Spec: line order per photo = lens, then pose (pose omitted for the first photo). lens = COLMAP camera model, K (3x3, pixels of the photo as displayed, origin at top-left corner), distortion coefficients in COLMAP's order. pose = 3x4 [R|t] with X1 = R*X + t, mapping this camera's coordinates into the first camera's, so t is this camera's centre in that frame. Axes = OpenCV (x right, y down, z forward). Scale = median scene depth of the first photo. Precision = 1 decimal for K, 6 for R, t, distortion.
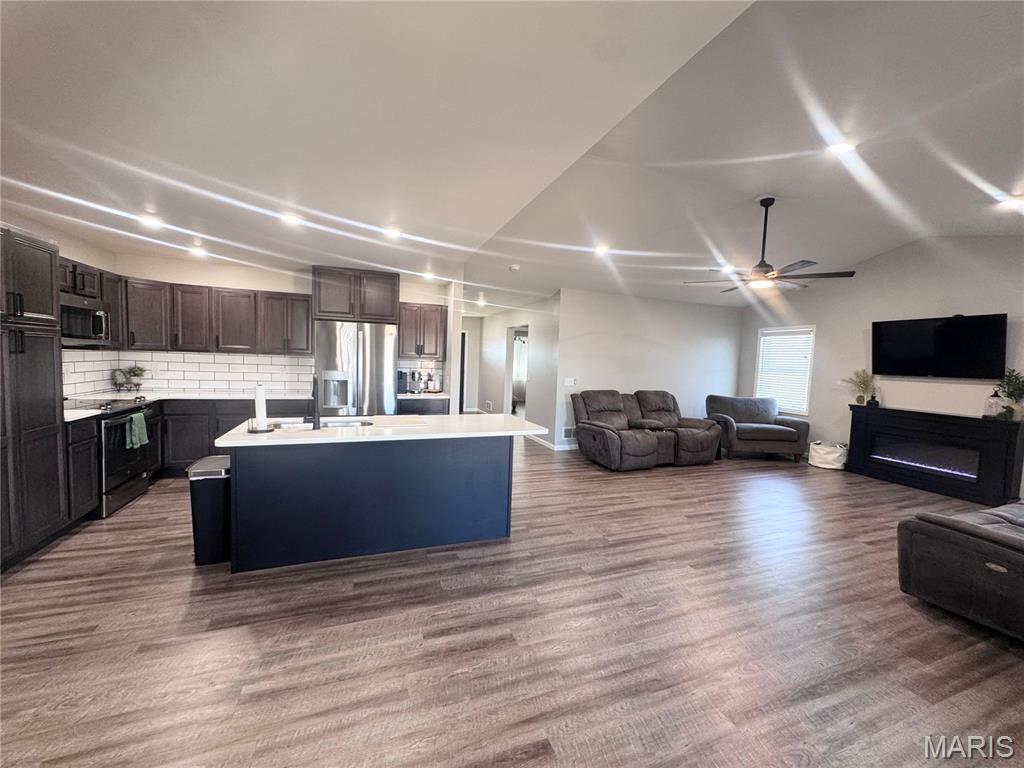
lens RADIAL K [[407.5, 0, 512.6], [0, 407.5, 385.4], [0, 0, 1]] dist [-0.002180, 0.000219]
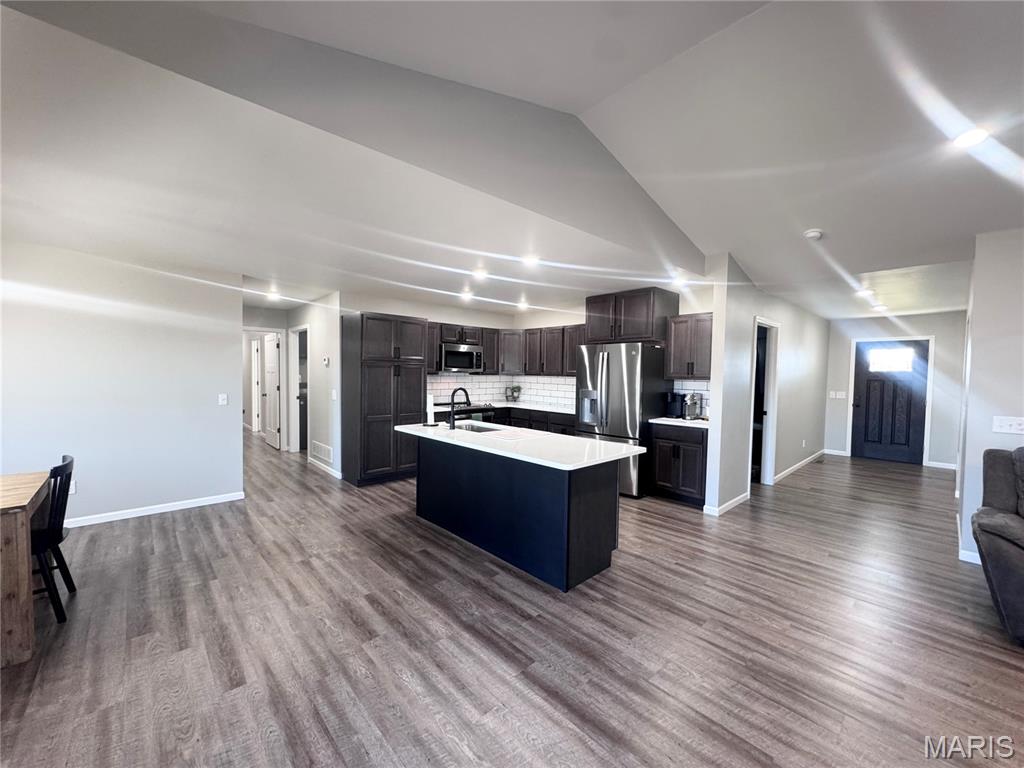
lens RADIAL K [[407.5, 0, 513.5], [0, 407.5, 386.8], [0, 0, 1]] dist [-0.002180, 0.000219]
pose [[0.378046, 0.005518, -0.925771, 0.587951], [-0.064543, 0.997706, -0.020410, -0.011411], [0.923534, 0.067468, 0.377535, 0.481216]]
